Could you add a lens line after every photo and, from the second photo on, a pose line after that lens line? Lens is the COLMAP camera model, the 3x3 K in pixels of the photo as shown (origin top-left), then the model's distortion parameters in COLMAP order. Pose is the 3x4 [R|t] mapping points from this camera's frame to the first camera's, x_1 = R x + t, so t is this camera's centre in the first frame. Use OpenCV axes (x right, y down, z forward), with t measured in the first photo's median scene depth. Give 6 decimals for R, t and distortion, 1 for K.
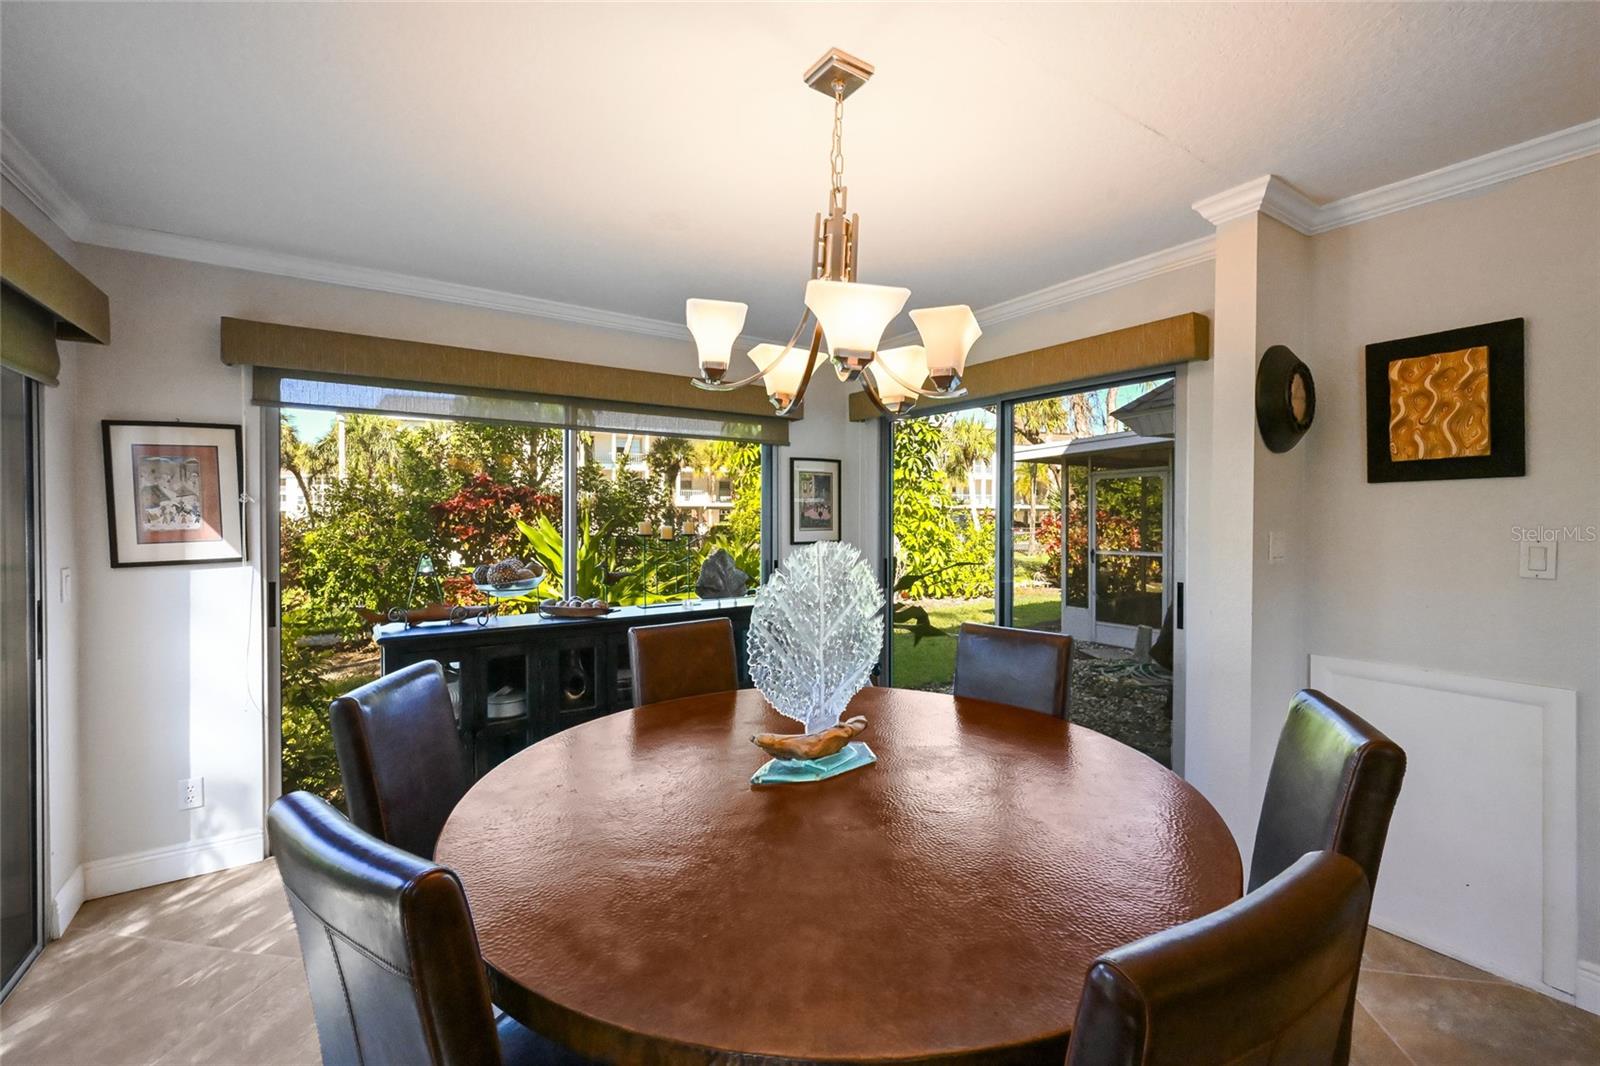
lens RADIAL K [[658.8, 0, 802.1], [0, 658.8, 519.9], [0, 0, 1]] dist [0.000462, 0.000007]
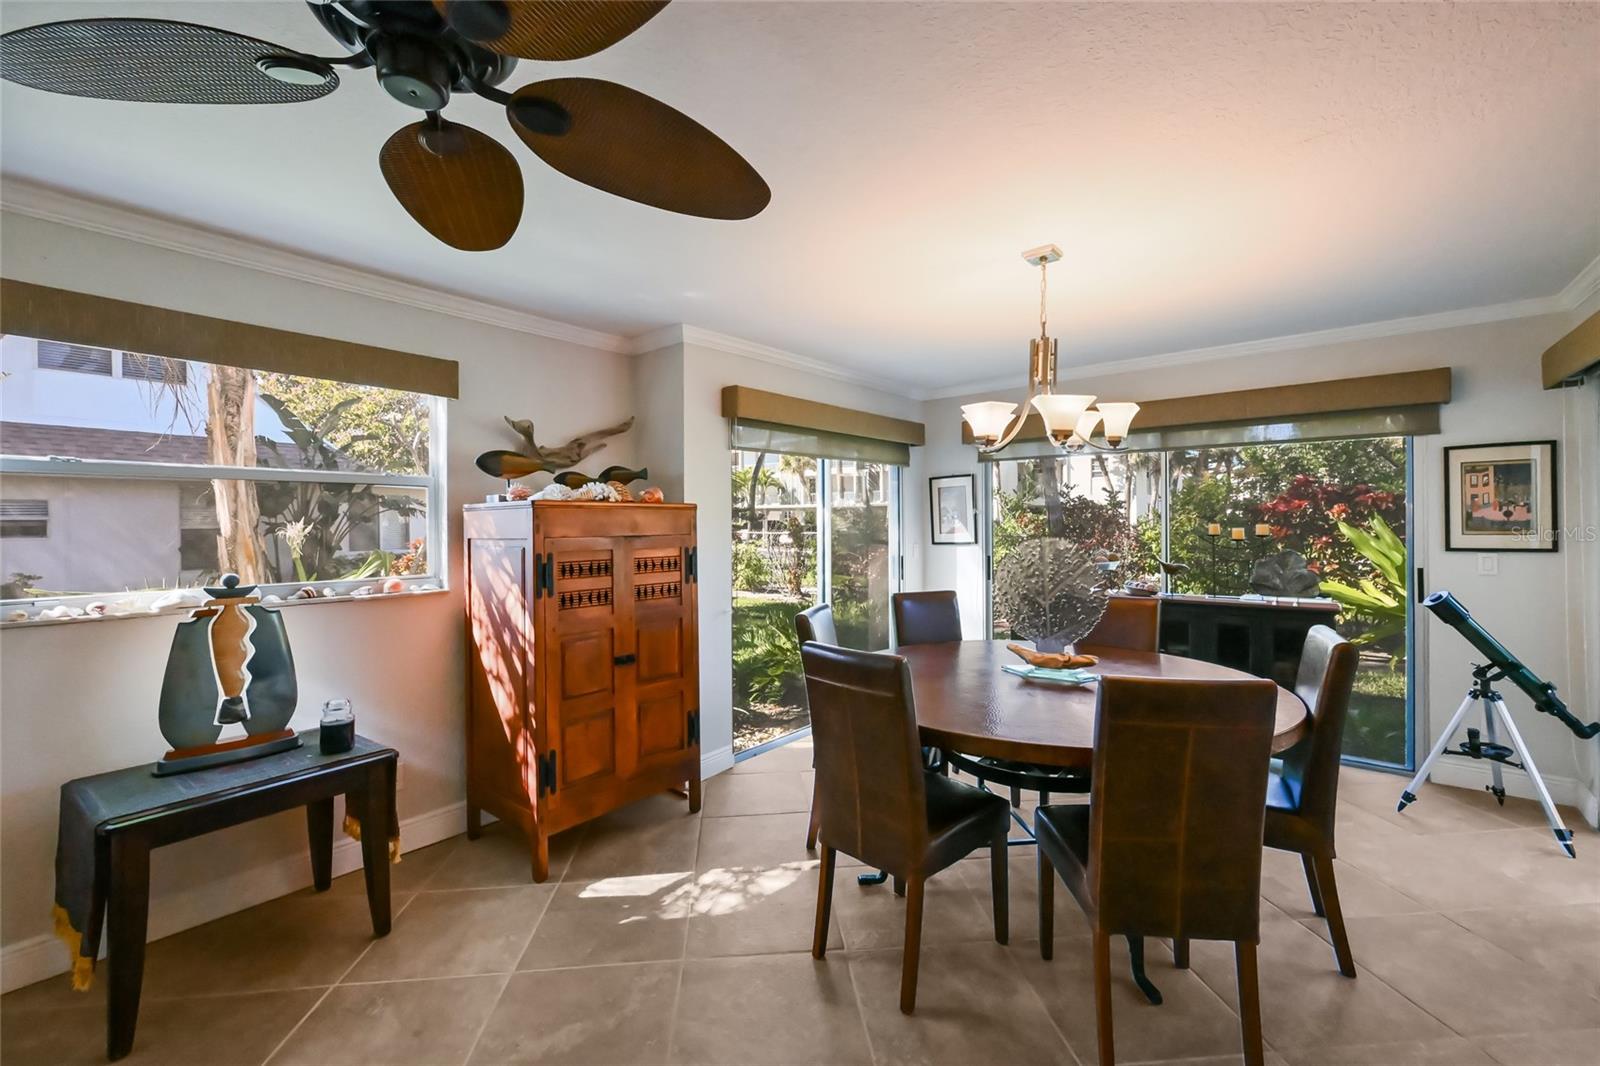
lens RADIAL K [[671.3, 0, 795.3], [0, 671.3, 521.1], [0, 0, 1]] dist [0.001395, 0.000190]
pose [[0.271136, -0.002382, -0.962538, 0.752774], [0.001707, 0.999997, -0.001993, -0.000373], [0.962540, -0.001102, 0.271139, -0.035748]]
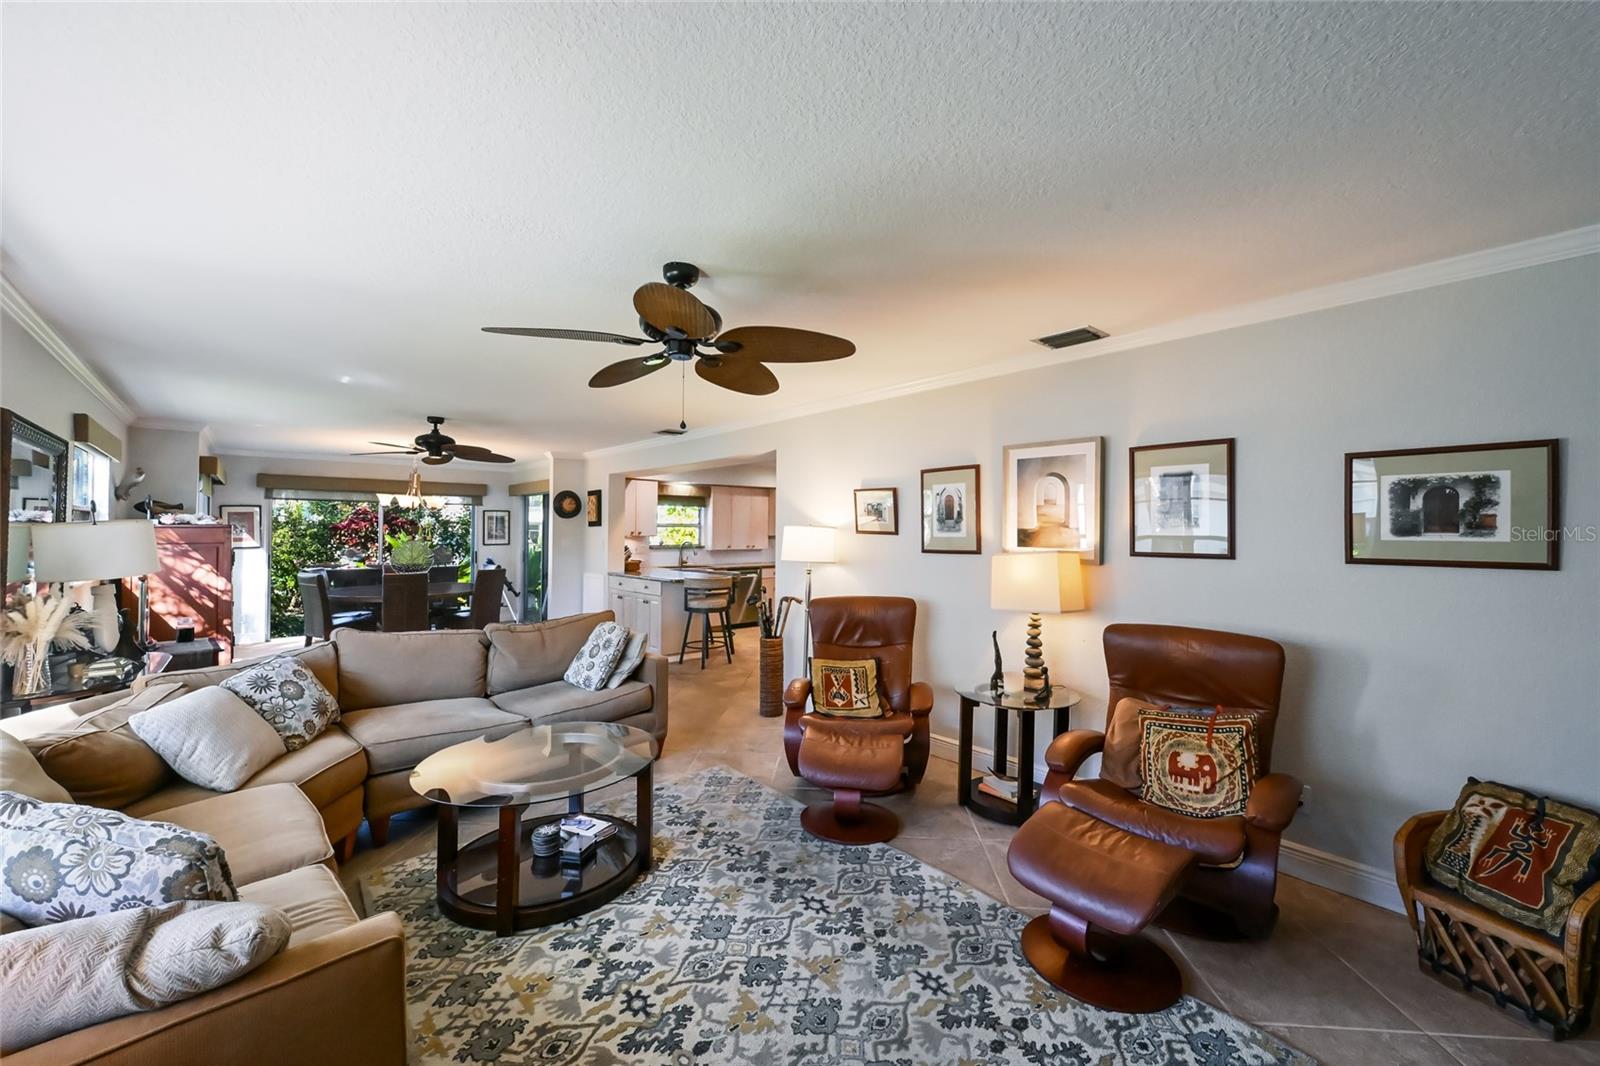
lens RADIAL K [[631.0, 0, 806.5], [0, 631.0, 527.1], [0, 0, 1]] dist [0.003304, 0.000418]
pose [[0.992260, 0.006565, 0.124005, 1.176916], [-0.004929, 0.999897, -0.013499, -0.005403], [-0.124081, 0.012783, 0.992190, -1.997852]]
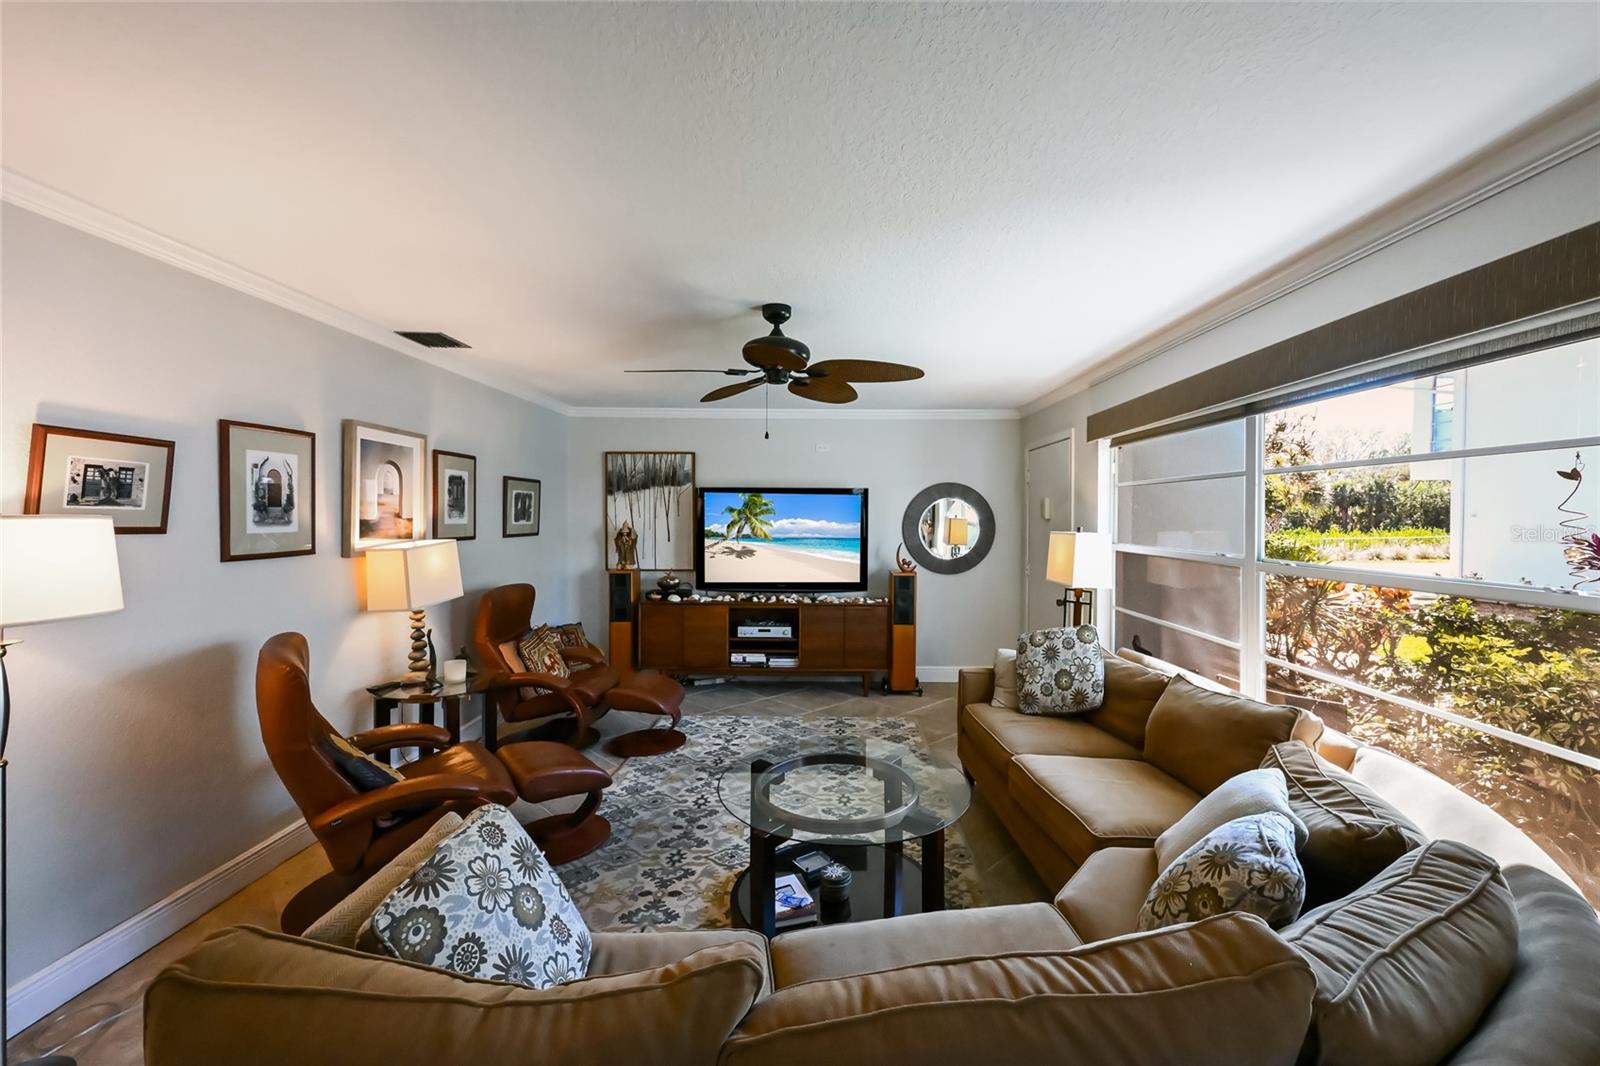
lens RADIAL K [[634.3, 0, 826.2], [0, 634.3, 528.2], [0, 0, 1]] dist [0.002453, 0.000259]
pose [[-0.825486, -0.017160, 0.564162, 0.539236], [-0.003299, 0.999667, 0.025579, -0.033925], [-0.564413, 0.019254, -0.825268, -0.507151]]
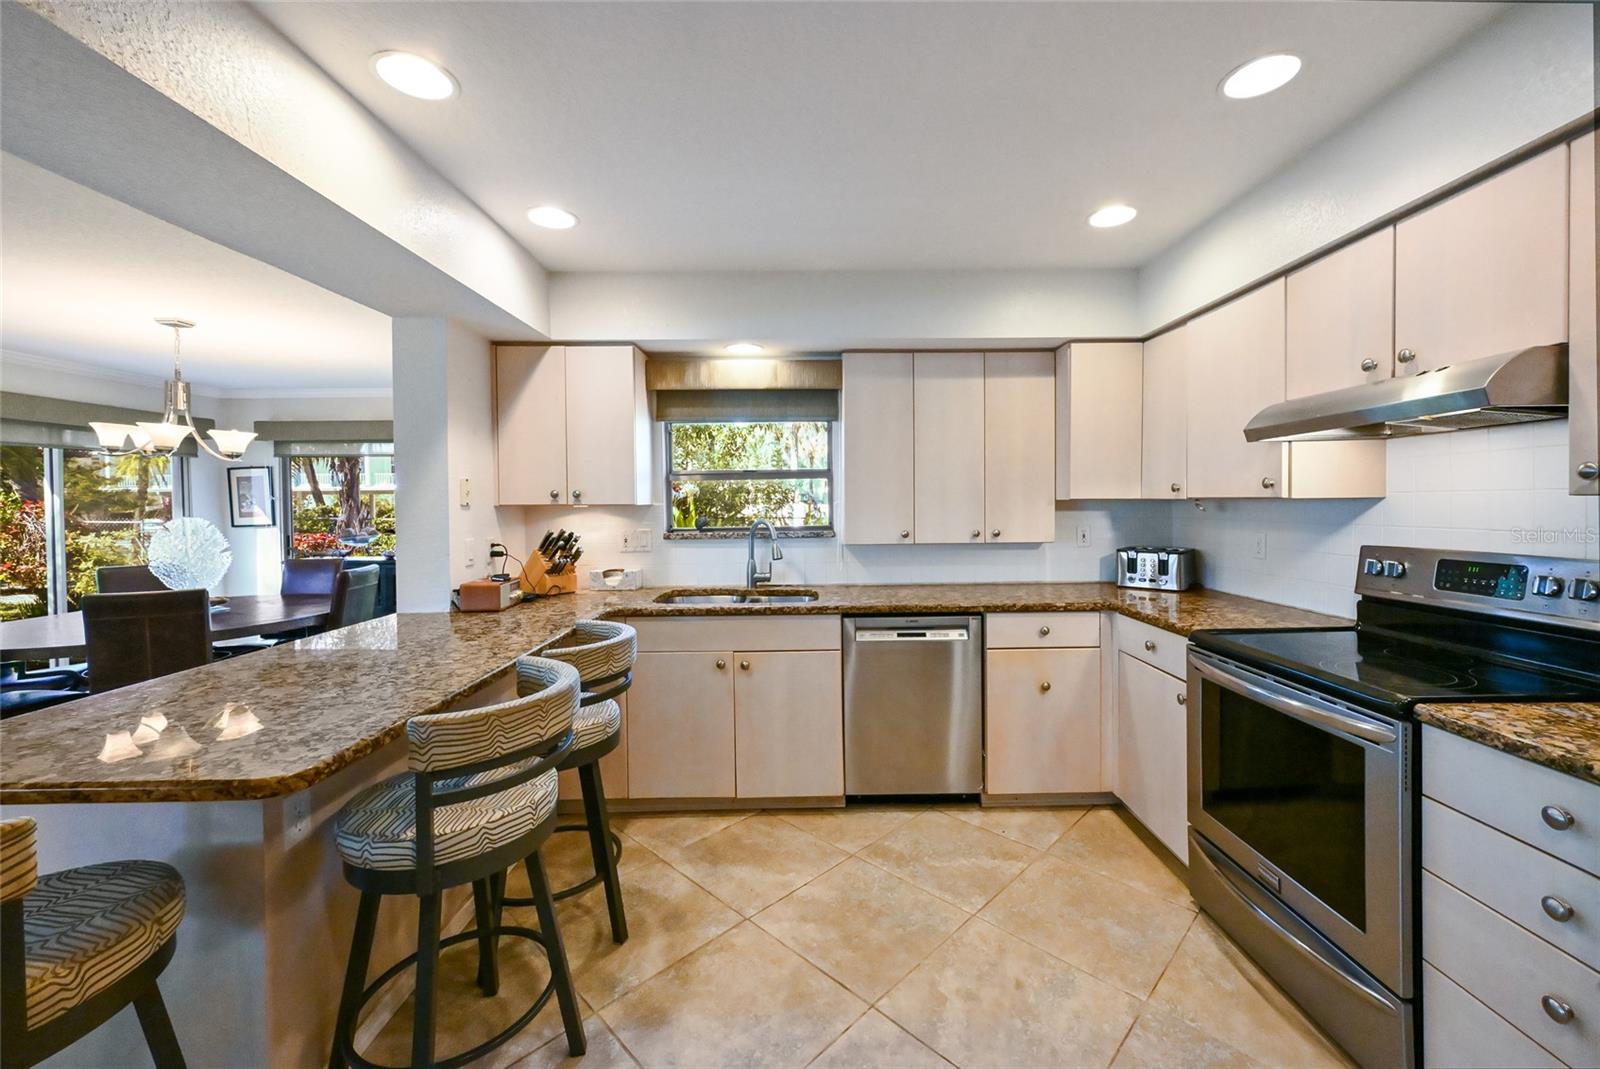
lens RADIAL K [[638.5, 0, 826.8], [0, 638.5, 512.8], [0, 0, 1]] dist [0.000357, 0.000294]
pose [[0.837664, 0.001270, -0.546184, 1.637383], [0.005913, 0.999918, 0.011394, 0.002834], [0.546154, -0.012774, 0.837588, 0.160109]]
